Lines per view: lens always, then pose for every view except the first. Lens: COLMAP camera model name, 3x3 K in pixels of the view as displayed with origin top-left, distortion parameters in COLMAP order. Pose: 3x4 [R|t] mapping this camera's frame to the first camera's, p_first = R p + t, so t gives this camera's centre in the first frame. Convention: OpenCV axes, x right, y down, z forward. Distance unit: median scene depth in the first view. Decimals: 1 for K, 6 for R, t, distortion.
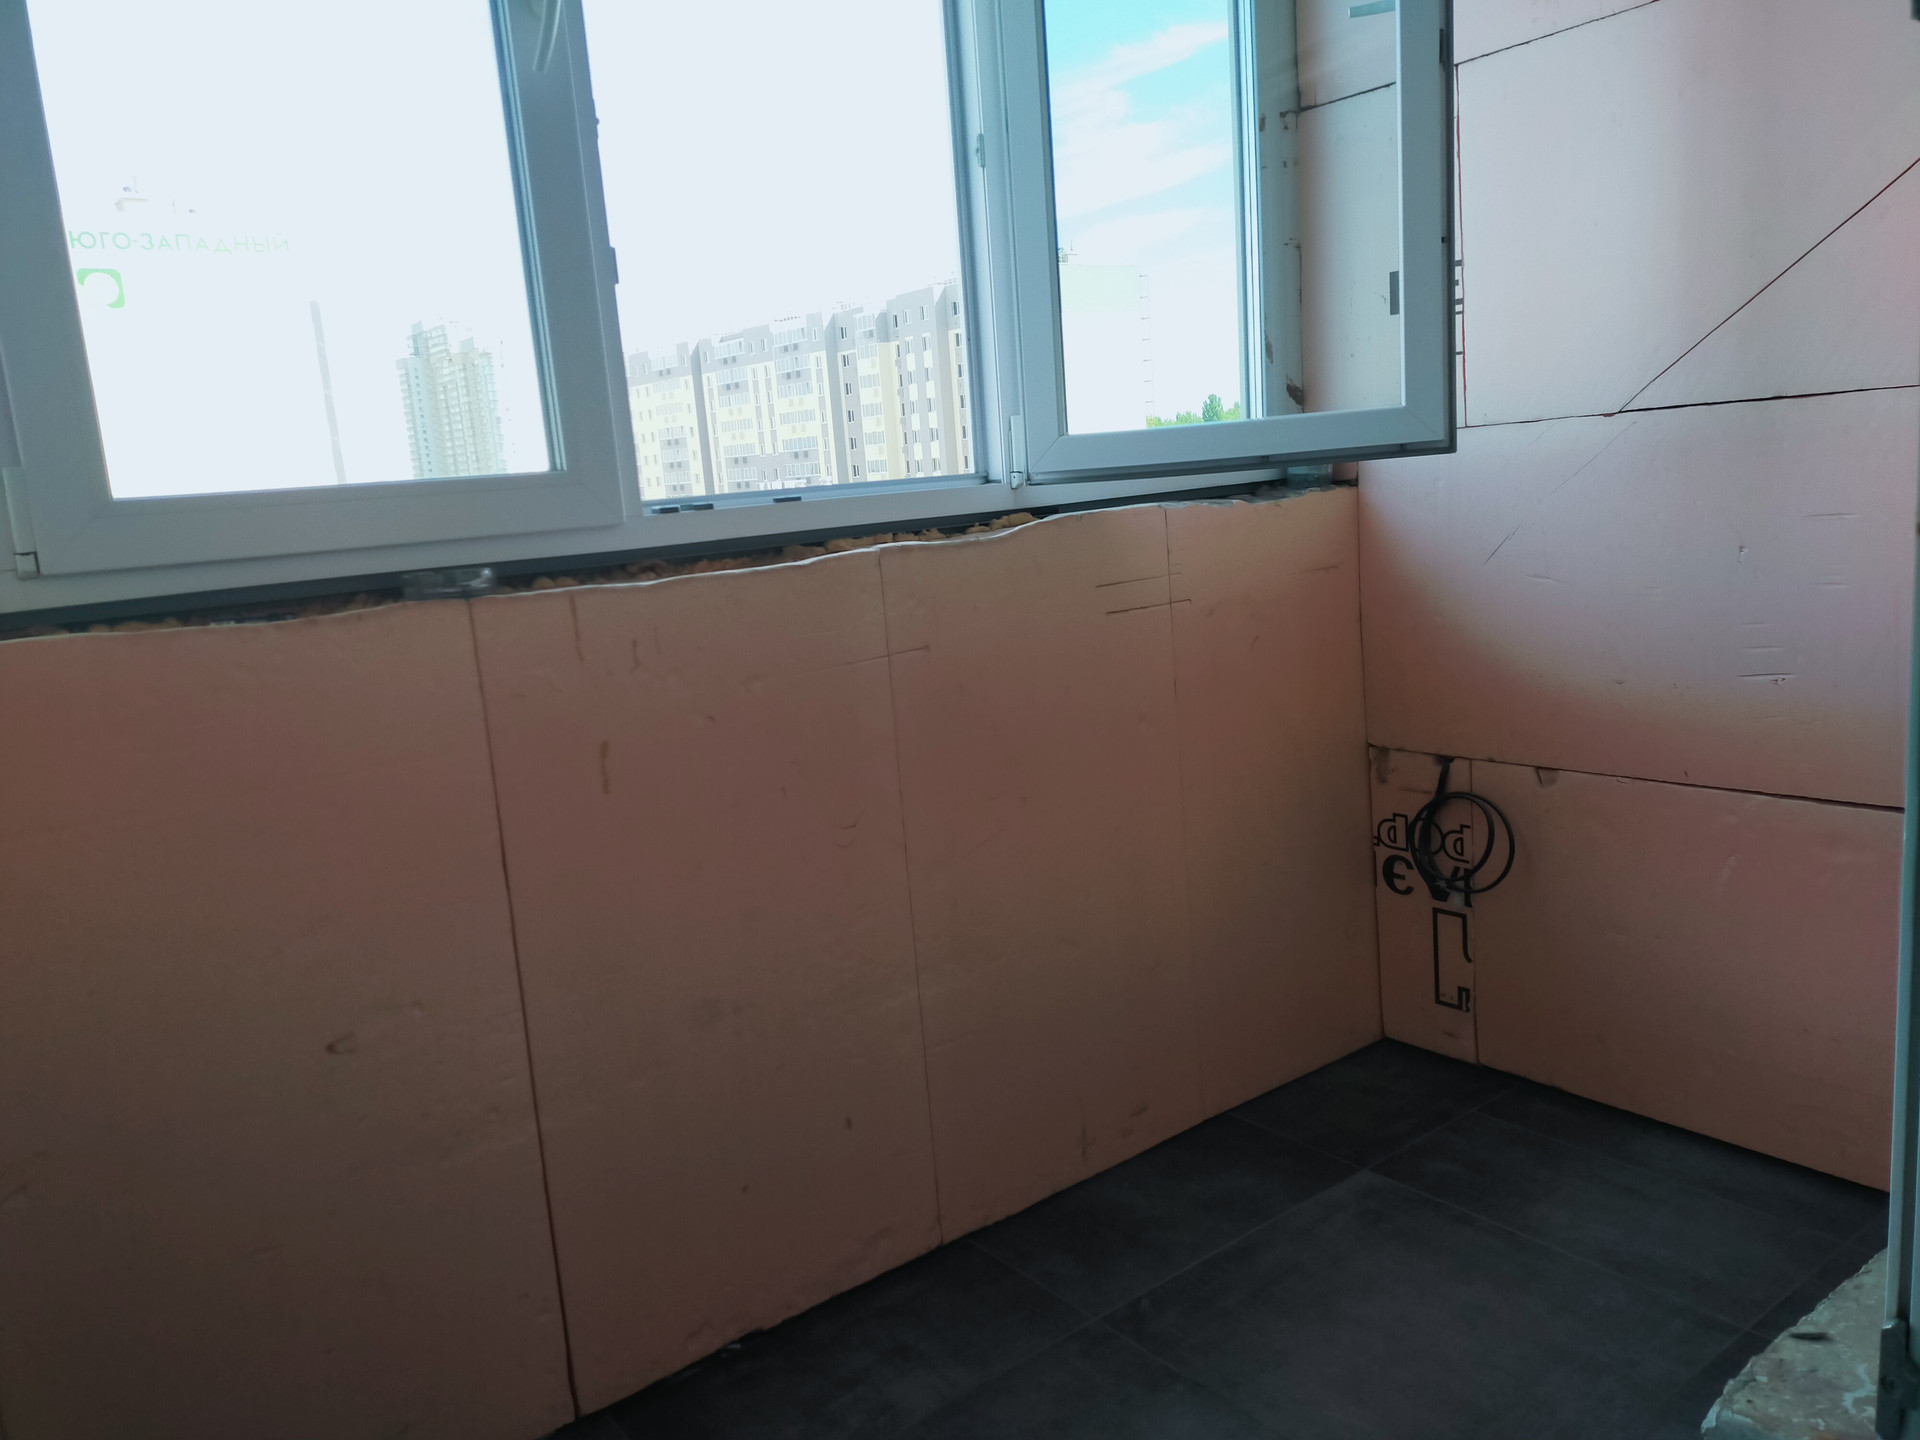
lens RADIAL K [[1390.1, 0, 965.0], [0, 1390.1, 723.2], [0, 0, 1]] dist [0.031650, -0.058201]
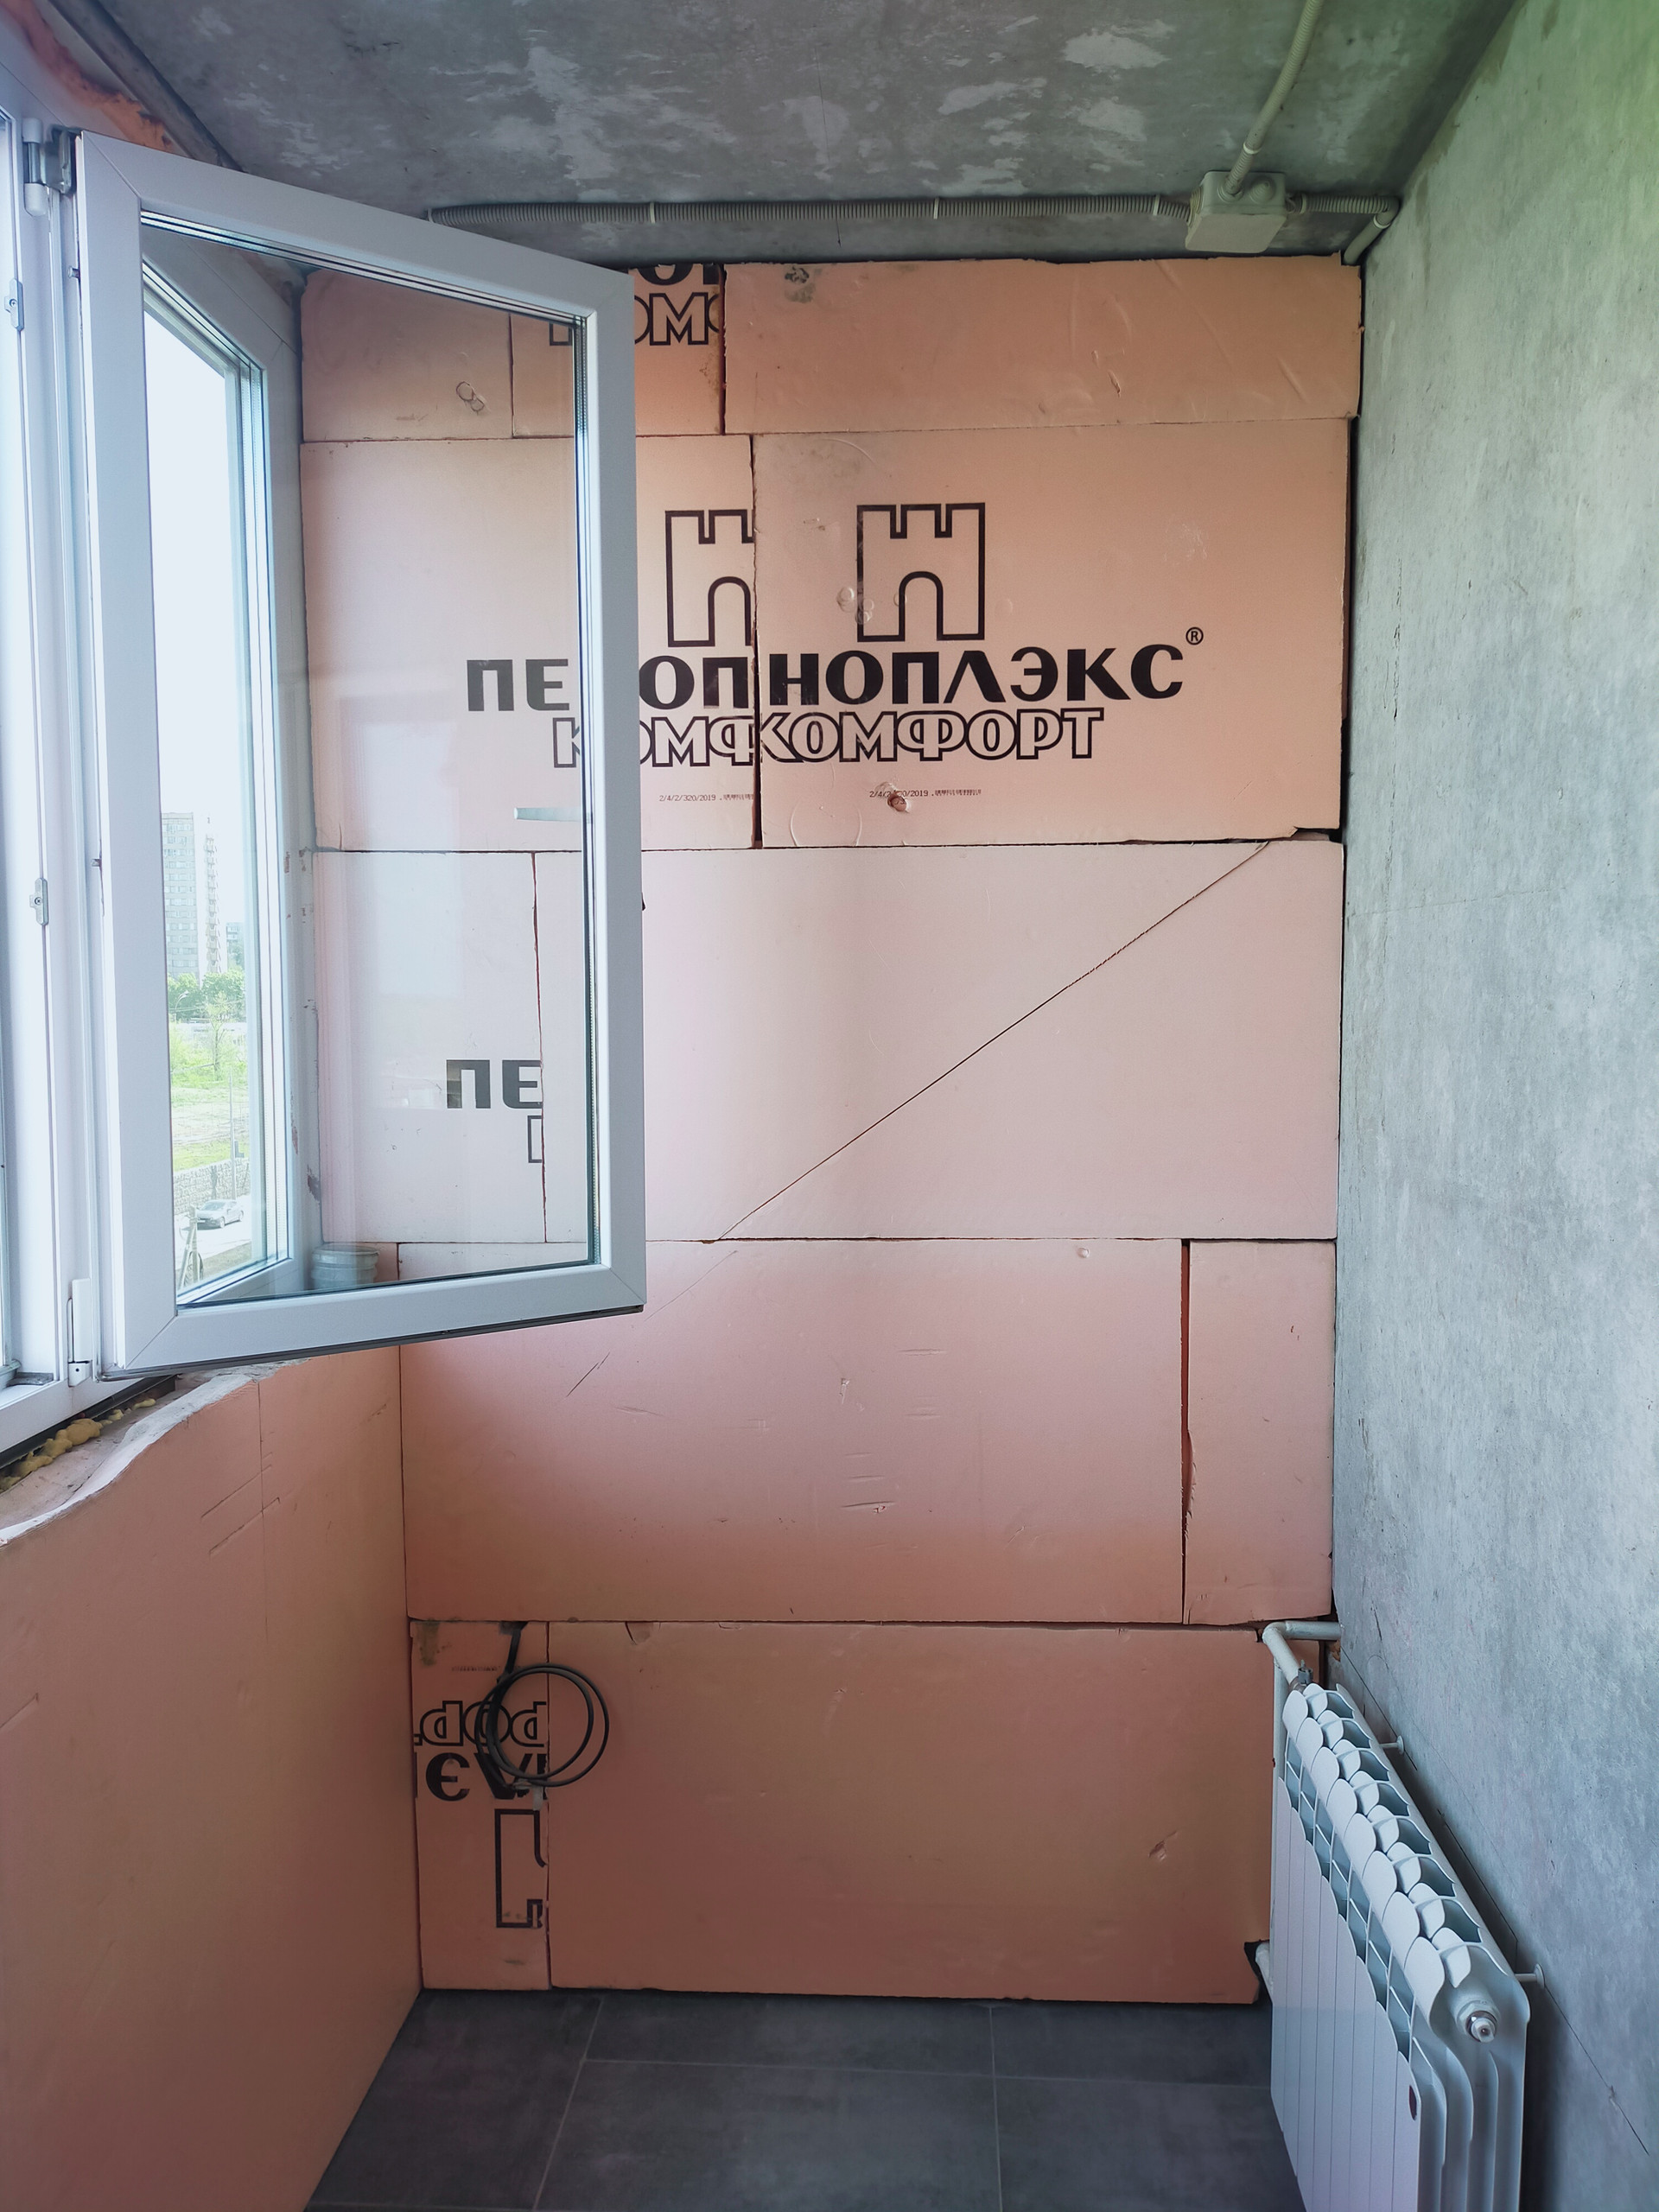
lens RADIAL K [[1601.5, 0, 835.3], [0, 1601.5, 1087.6], [0, 0, 1]] dist [0.031650, -0.058201]
pose [[0.647806, 0.032007, 0.761133, -0.273154], [0.090825, 0.988746, -0.118881, -0.159617], [-0.756372, 0.146142, 0.637608, 0.186864]]
